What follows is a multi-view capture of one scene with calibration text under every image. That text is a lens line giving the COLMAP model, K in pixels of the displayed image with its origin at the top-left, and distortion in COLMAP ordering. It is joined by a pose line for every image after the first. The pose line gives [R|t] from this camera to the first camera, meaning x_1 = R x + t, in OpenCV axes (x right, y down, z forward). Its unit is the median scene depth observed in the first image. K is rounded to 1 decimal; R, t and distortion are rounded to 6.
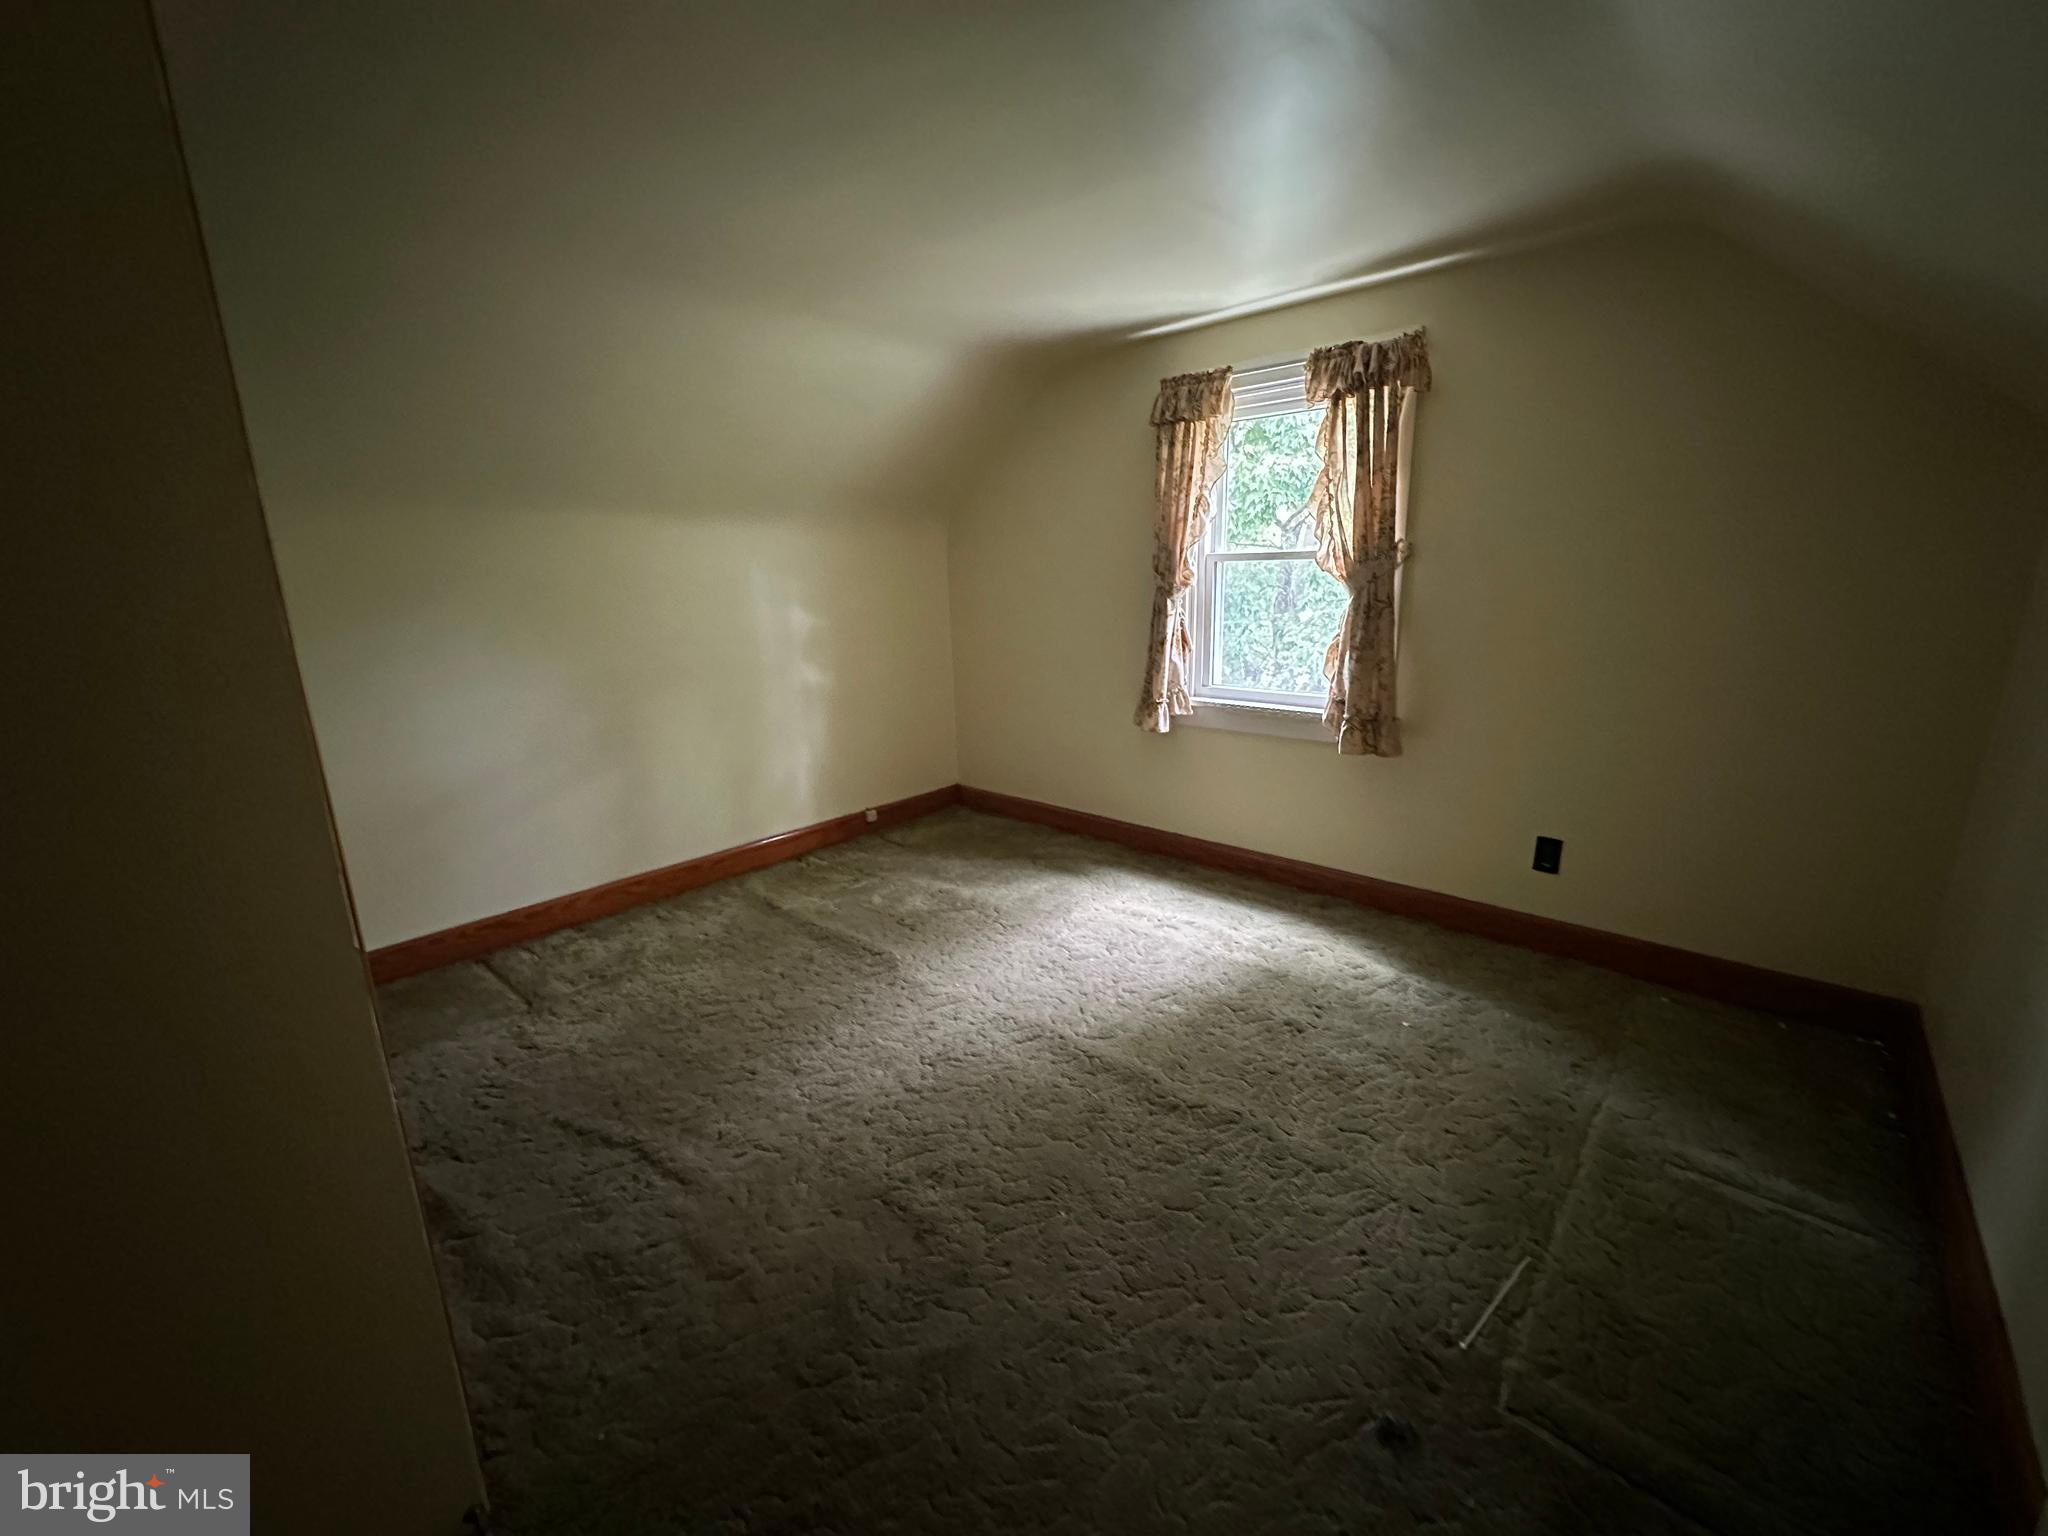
lens RADIAL K [[814.2, 0, 1017.9], [0, 814.2, 768.5], [0, 0, 1]] dist [-0.002872, 0.000299]
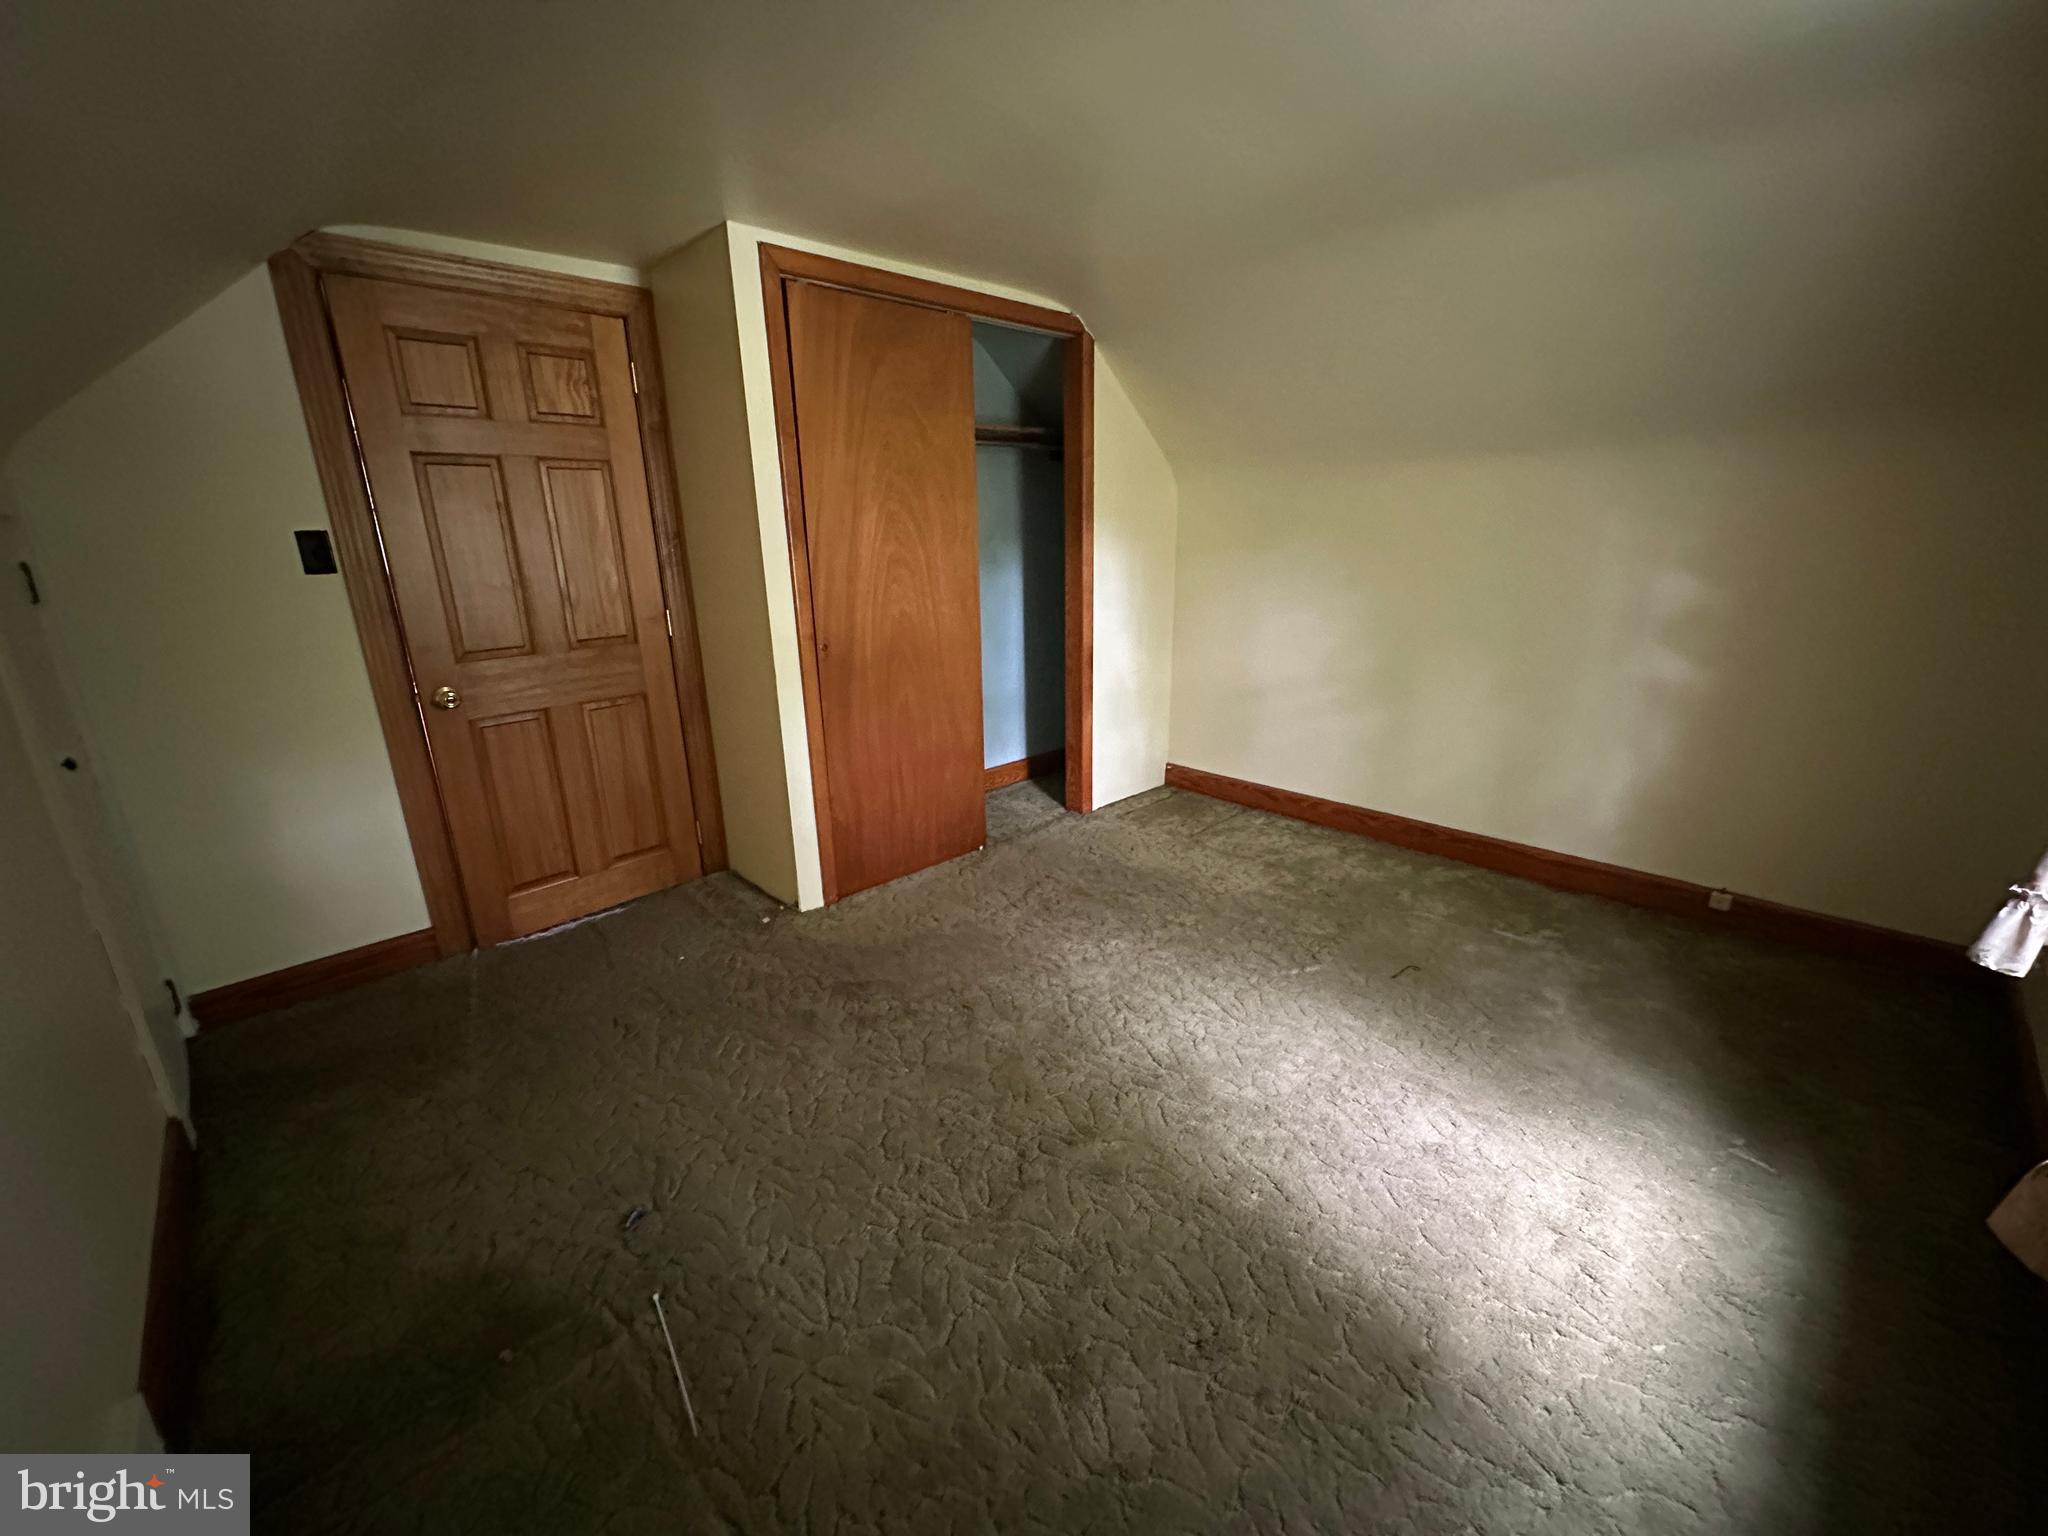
lens RADIAL K [[814.2, 0, 1021.0], [0, 814.2, 767.4], [0, 0, 1]] dist [-0.002872, 0.000299]
pose [[-0.058013, 0.311696, -0.948409, 0.532033], [-0.222860, 0.921992, 0.316646, -0.149159], [0.973123, 0.229732, 0.015977, 0.522964]]
